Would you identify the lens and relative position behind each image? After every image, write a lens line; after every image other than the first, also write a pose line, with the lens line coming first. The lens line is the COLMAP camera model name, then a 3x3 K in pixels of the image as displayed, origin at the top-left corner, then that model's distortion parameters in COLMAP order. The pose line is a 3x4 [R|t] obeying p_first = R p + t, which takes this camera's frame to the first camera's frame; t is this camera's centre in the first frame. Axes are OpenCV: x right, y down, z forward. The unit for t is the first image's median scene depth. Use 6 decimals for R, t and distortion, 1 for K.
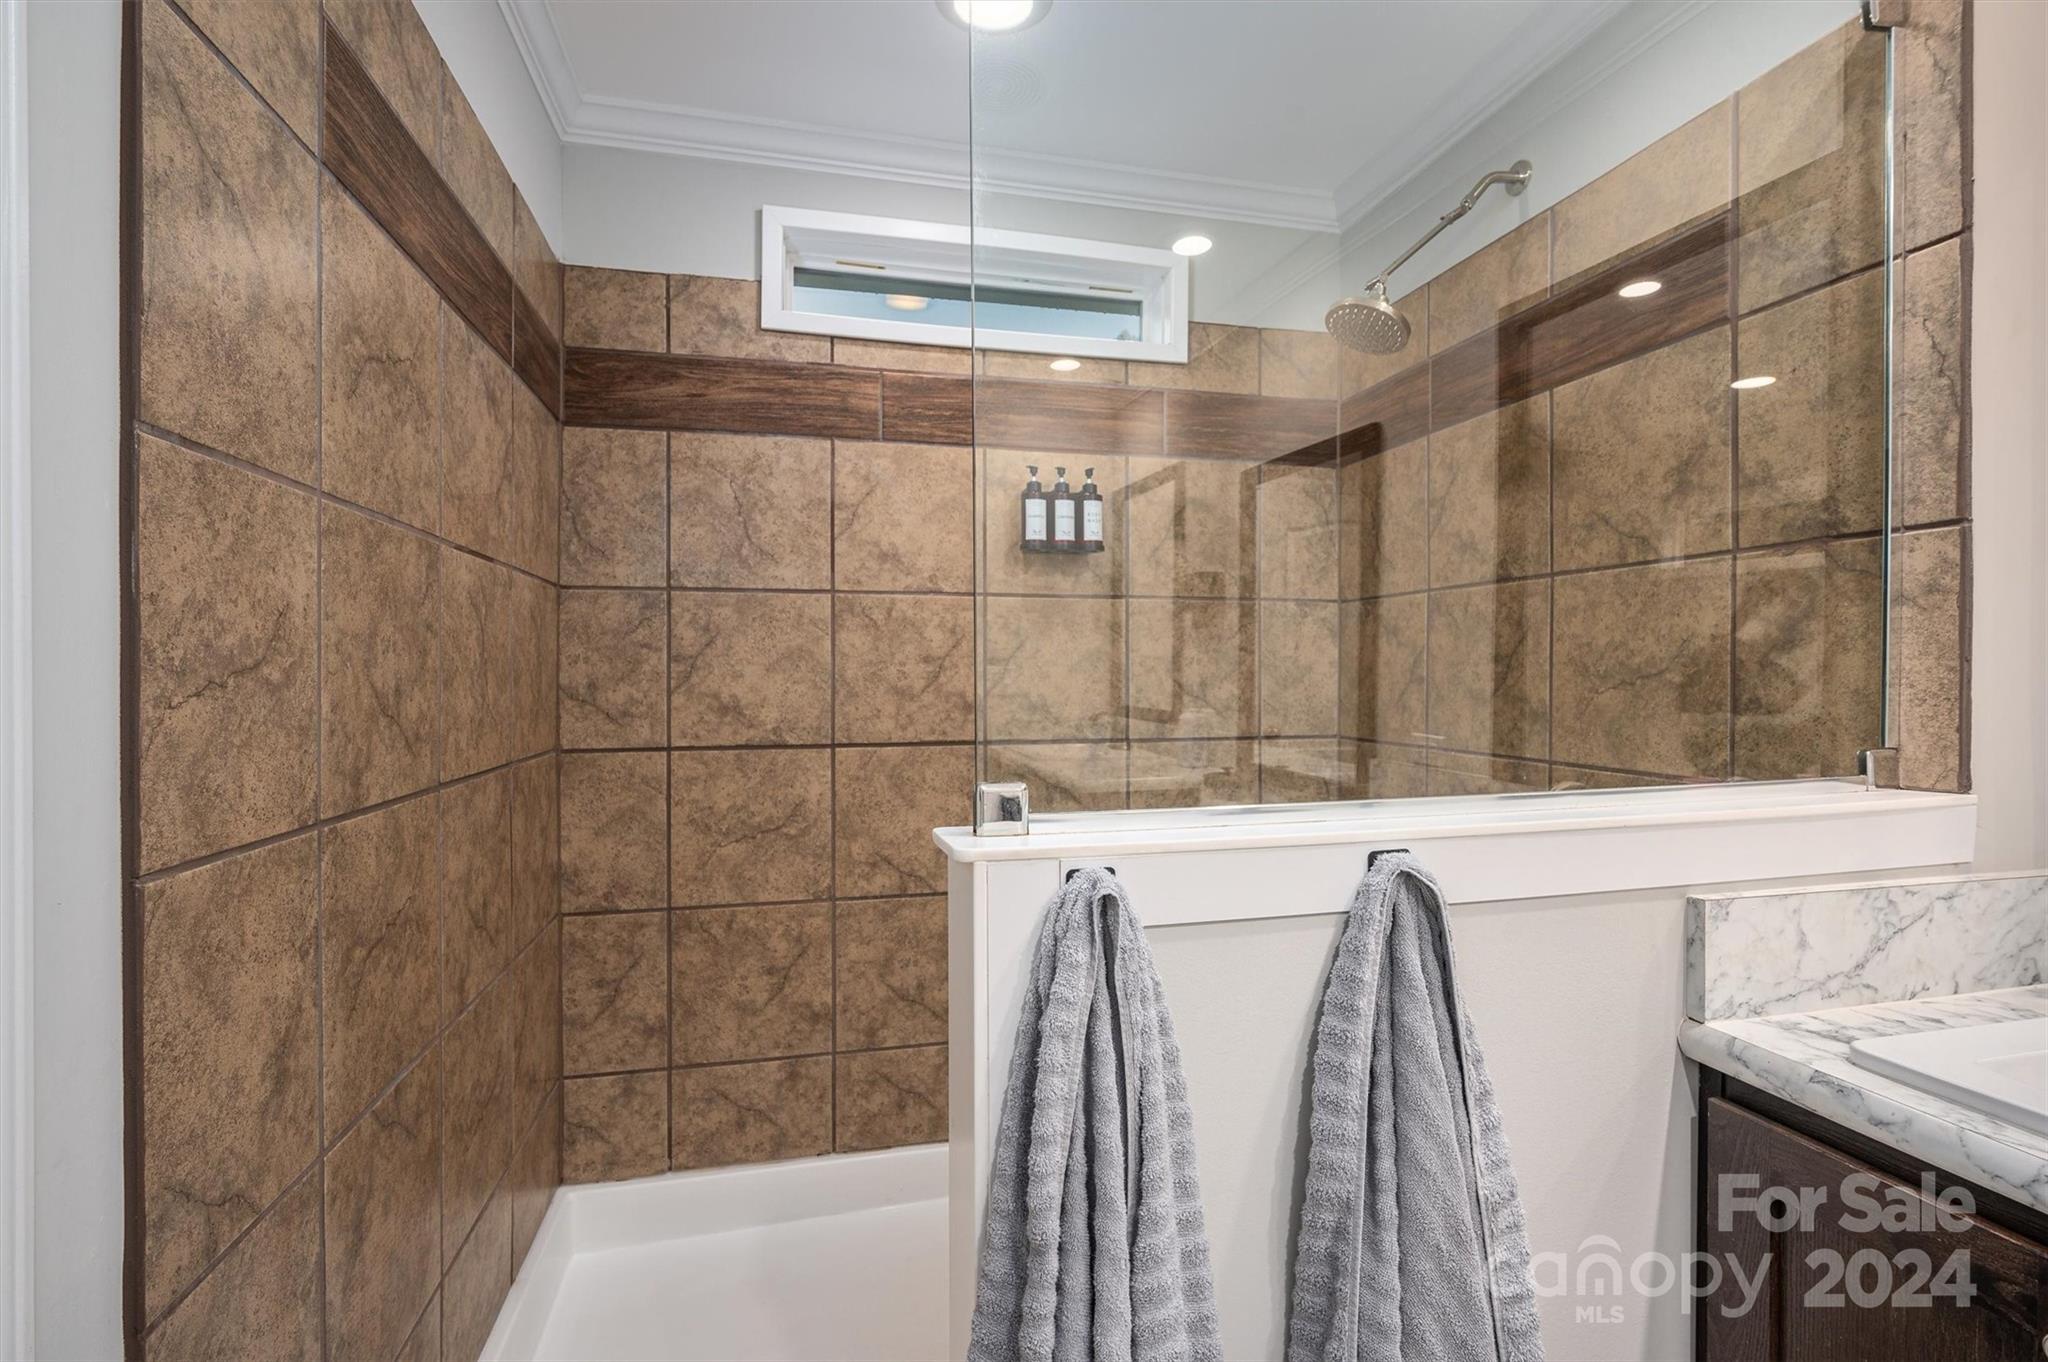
lens RADIAL K [[956.8, 0, 1026.7], [0, 956.8, 677.7], [0, 0, 1]] dist [-0.002599, -0.000399]
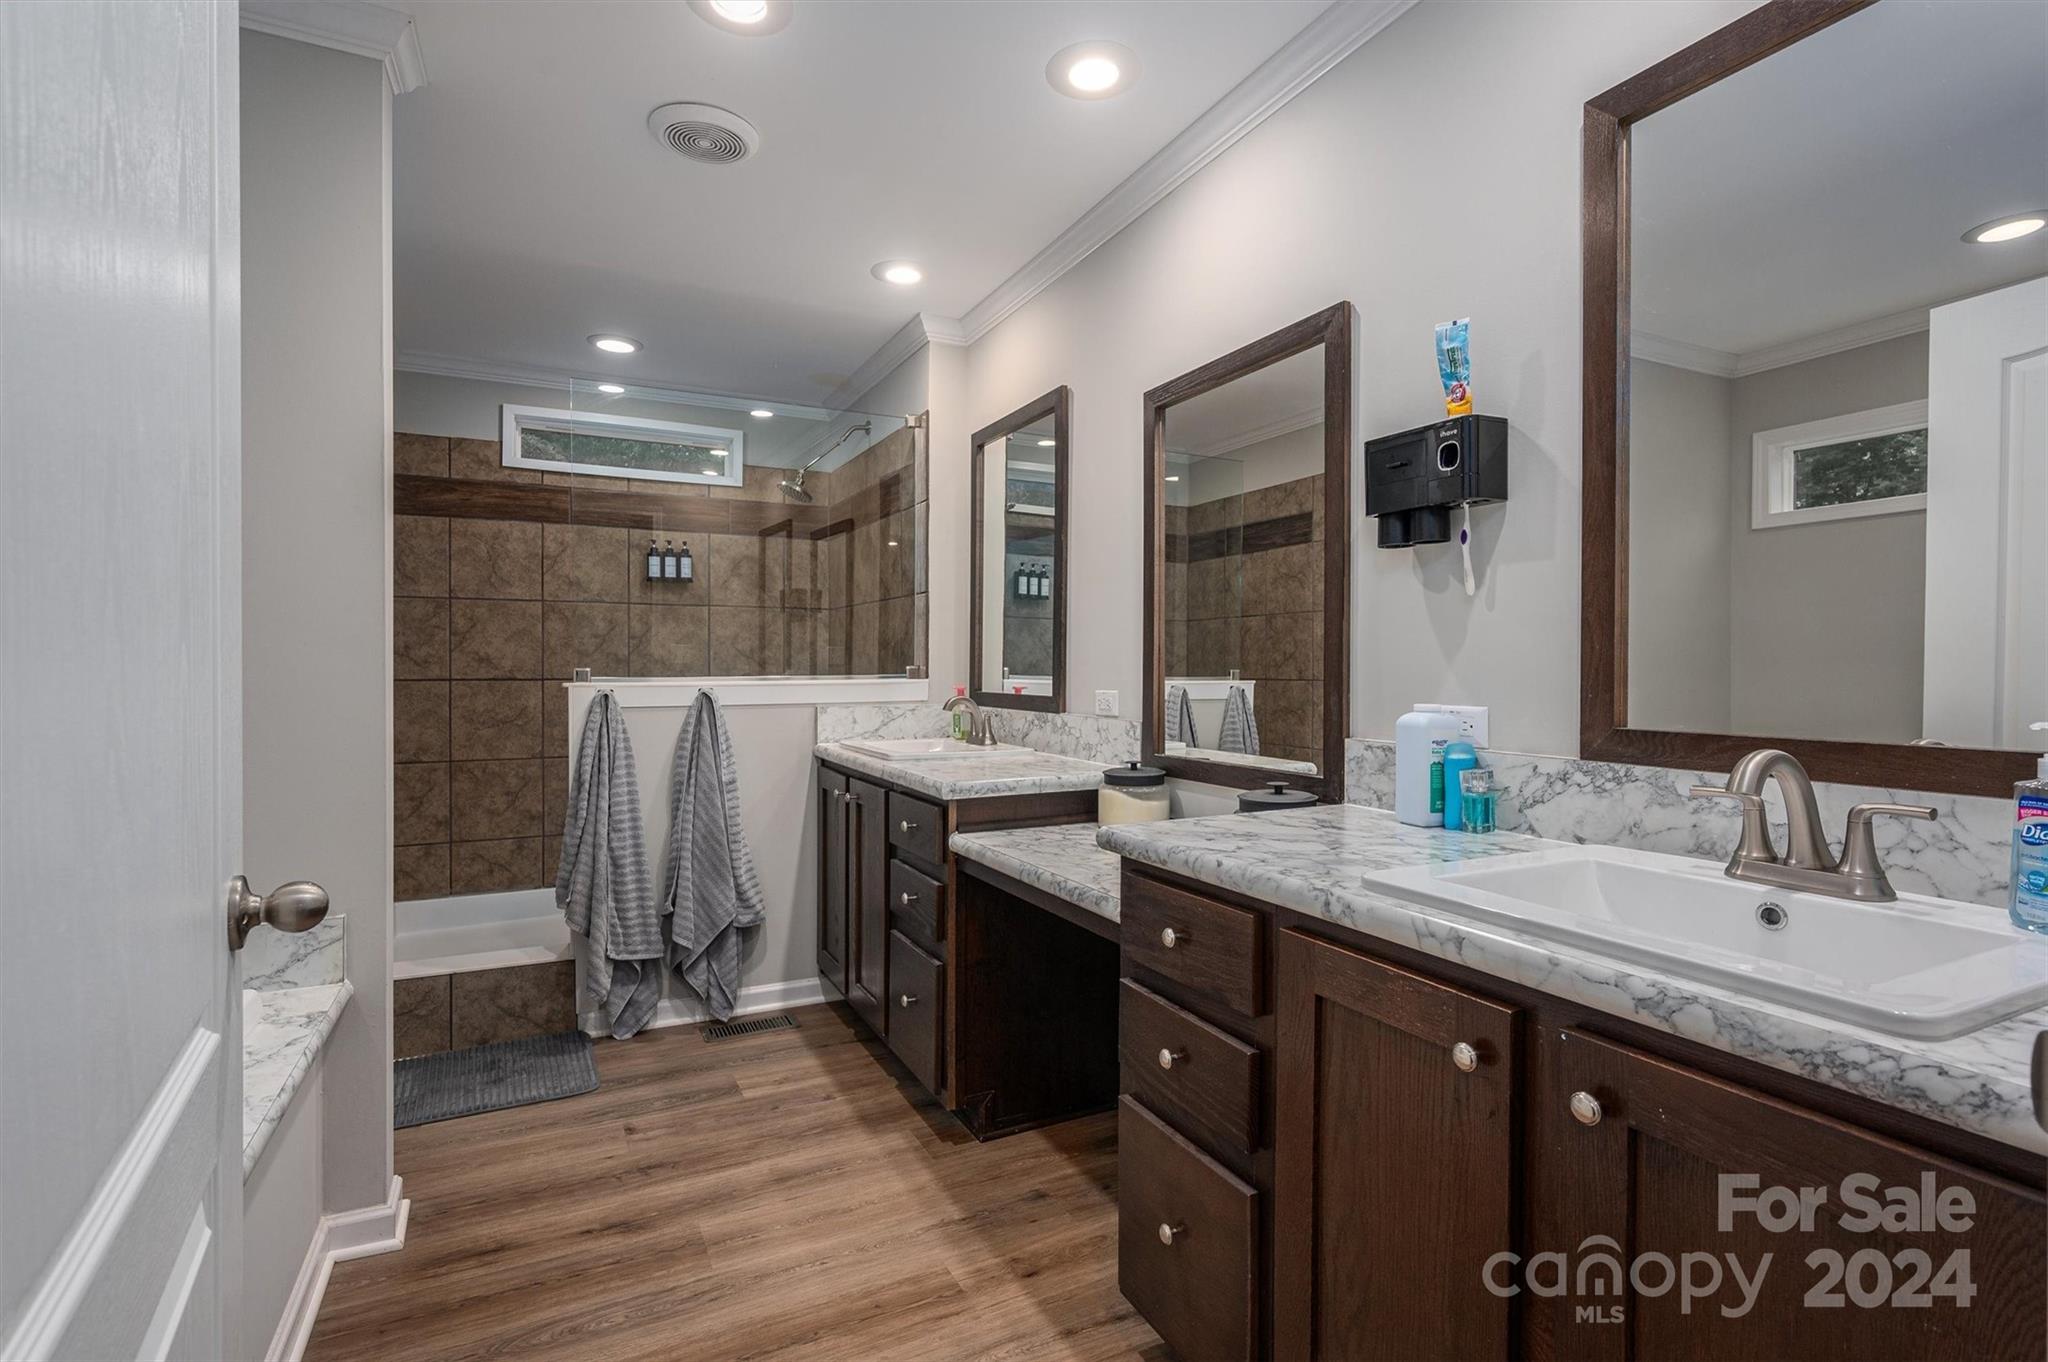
lens RADIAL K [[948.1, 0, 1038.3], [0, 948.1, 674.4], [0, 0, 1]] dist [-0.002099, 0.000211]
pose [[0.969709, 0.001426, 0.244259, 0.316544], [-0.002824, 0.999982, 0.005372, 0.048778], [-0.244247, -0.005899, 0.969695, -1.162489]]
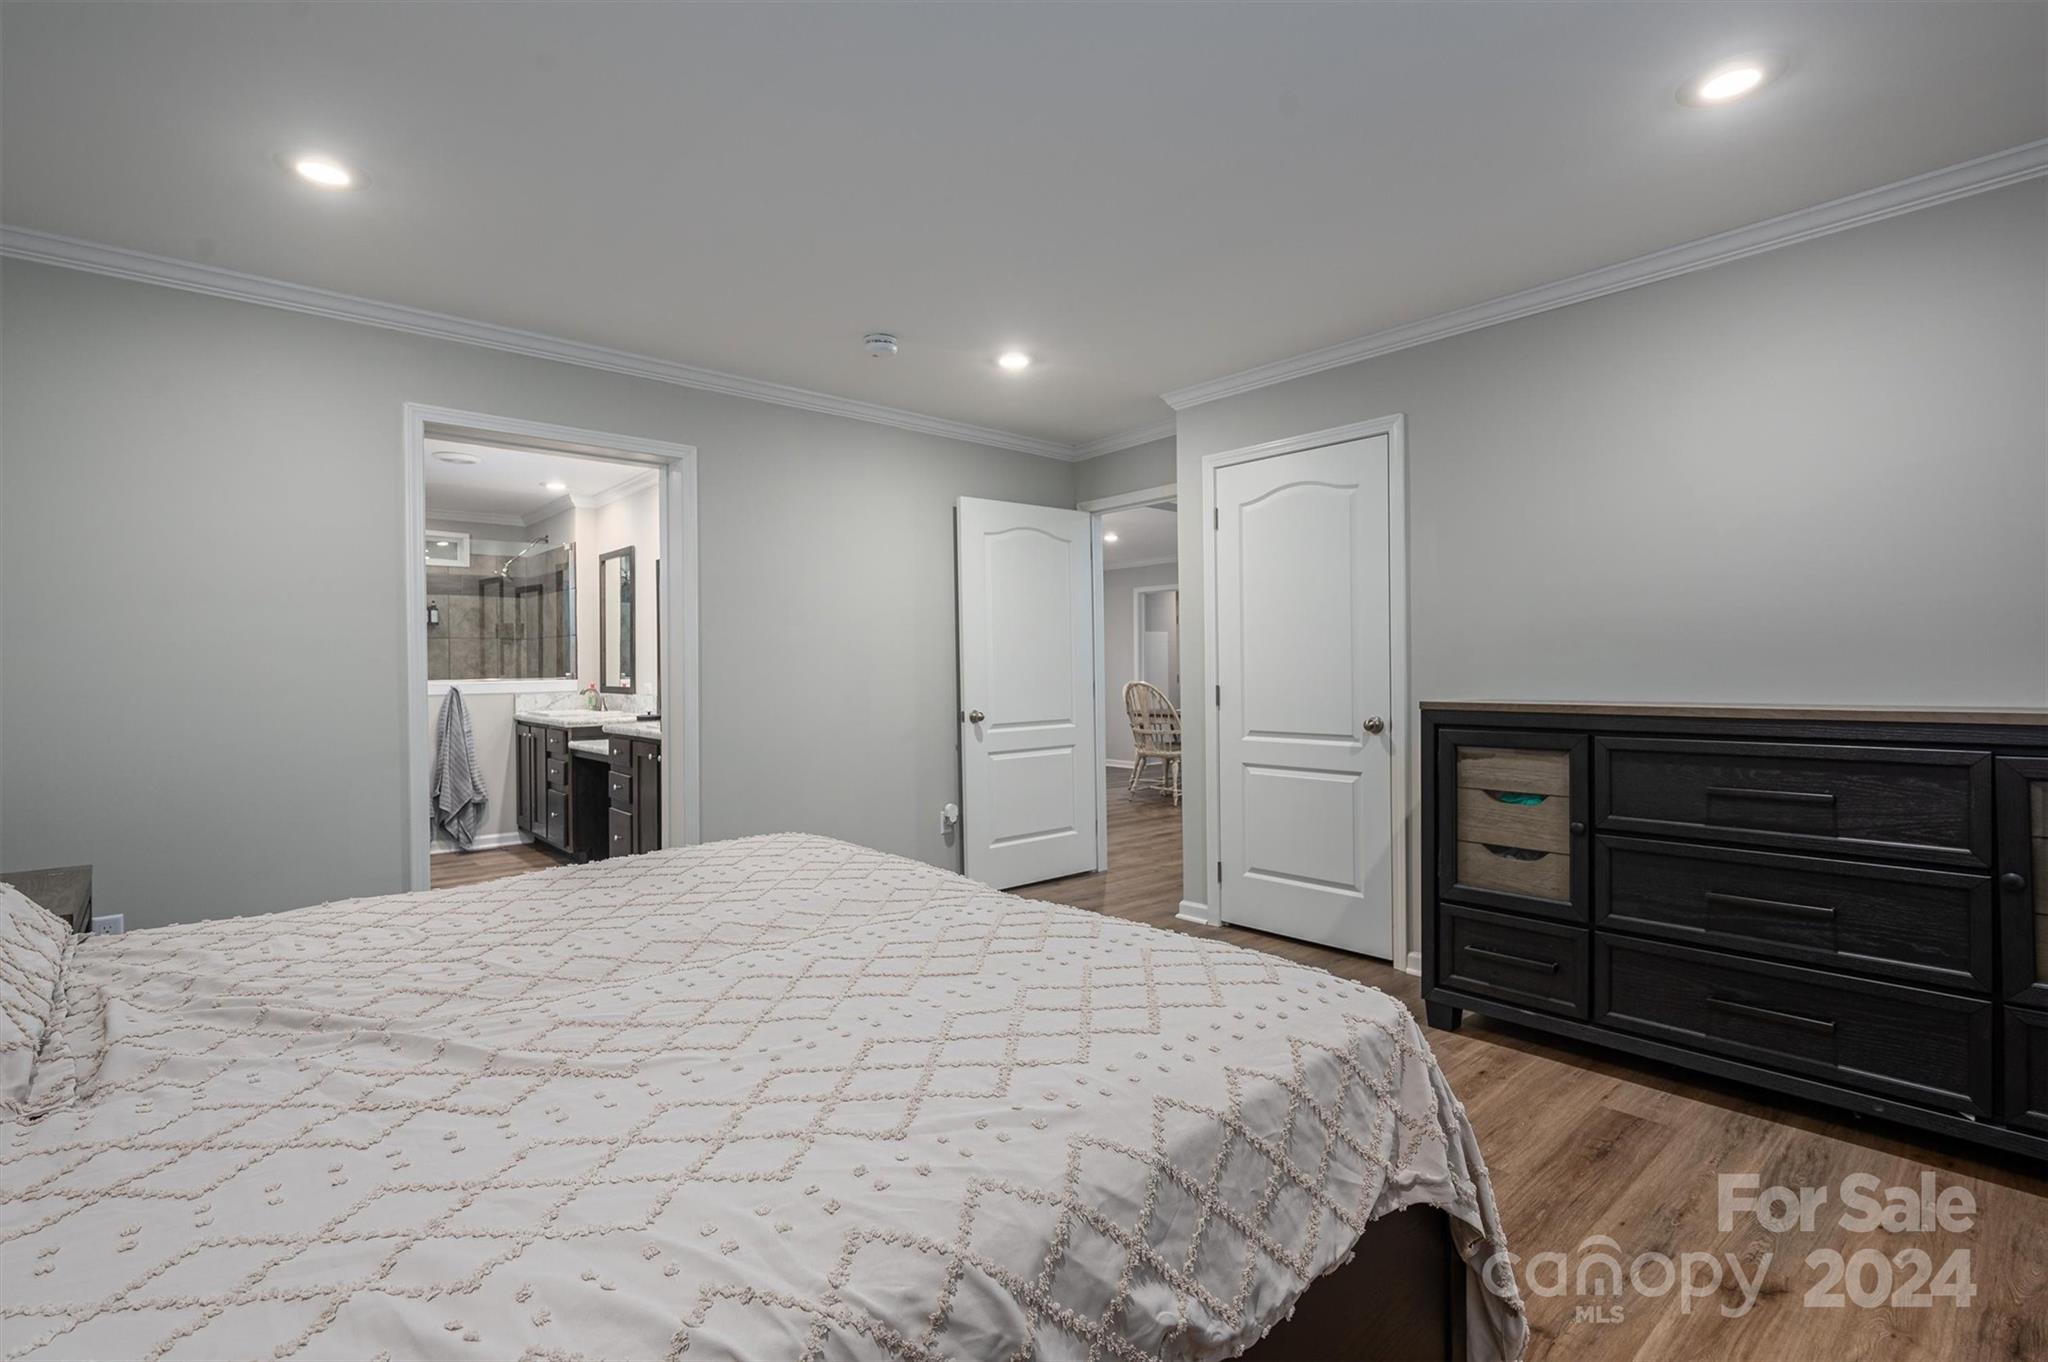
lens RADIAL K [[941.5, 0, 1004.4], [0, 941.5, 681.0], [0, 0, 1]] dist [-0.001628, 0.000011]
pose [[0.891216, -0.012876, 0.453397, 0.377167], [0.007303, 0.999875, 0.014042, 0.035453], [-0.453521, -0.009204, 0.891198, -3.088844]]
